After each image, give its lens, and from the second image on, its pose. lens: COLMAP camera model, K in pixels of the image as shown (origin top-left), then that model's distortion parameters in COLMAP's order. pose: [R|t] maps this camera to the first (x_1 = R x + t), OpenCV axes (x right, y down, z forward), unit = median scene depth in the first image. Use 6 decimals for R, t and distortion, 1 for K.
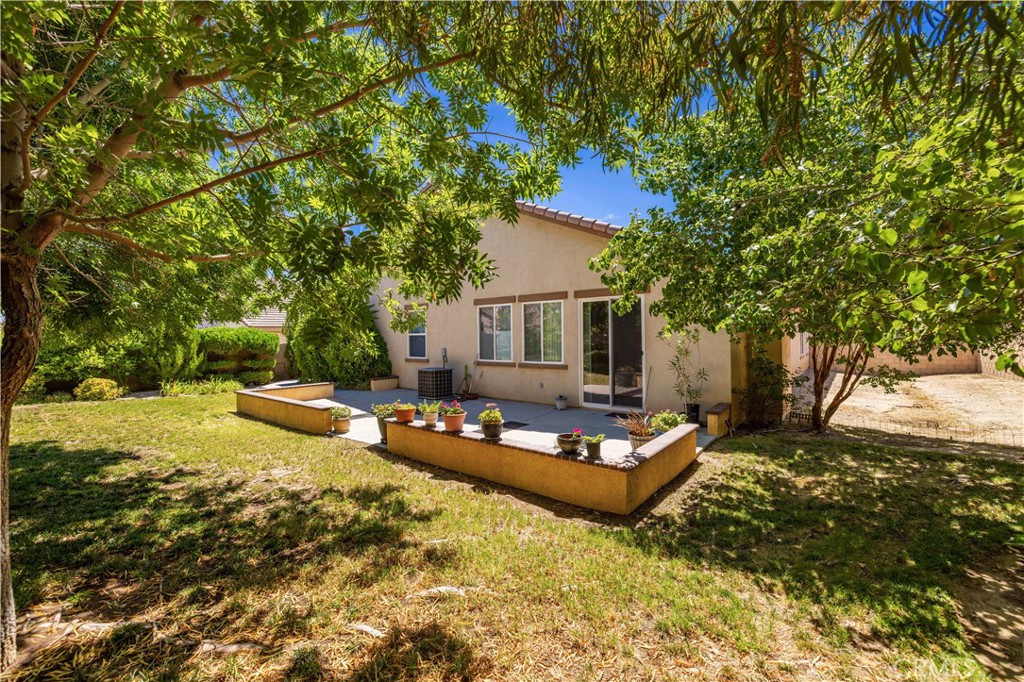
lens RADIAL K [[429.3, 0, 512.0], [0, 429.3, 341.0], [0, 0, 1]] dist [-0.000128, -0.000029]
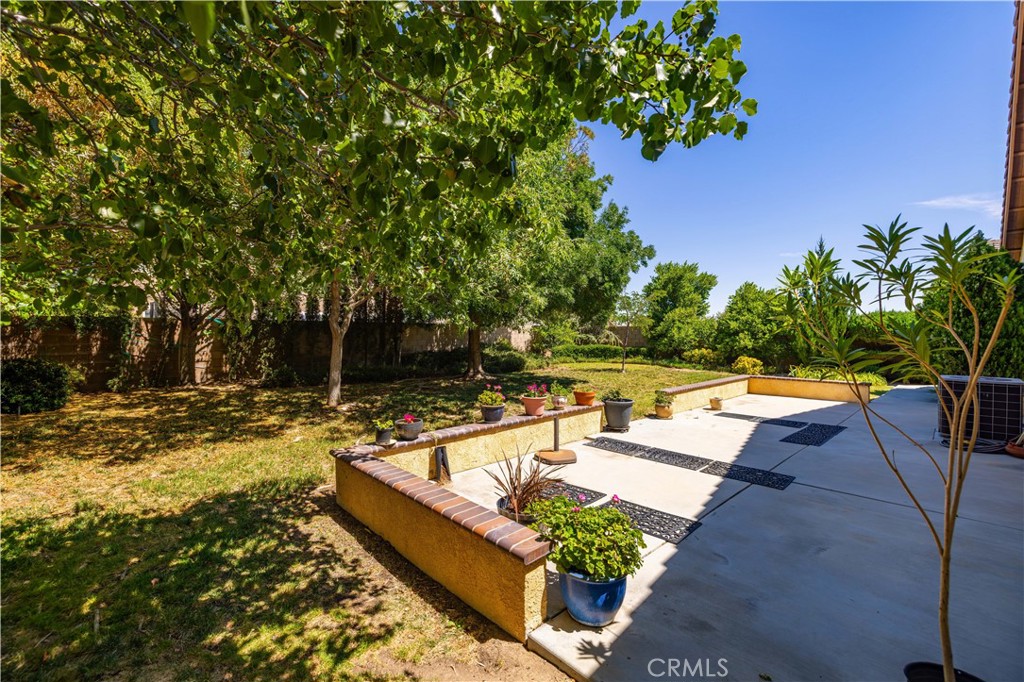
lens RADIAL K [[429.3, 0, 512.0], [0, 429.3, 341.0], [0, 0, 1]] dist [-0.000128, -0.000029]
pose [[-0.160857, 0.029994, -0.986522, 1.572340], [-0.006635, 0.999483, 0.031469, 0.026468], [0.986955, 0.011607, -0.160574, 2.138165]]
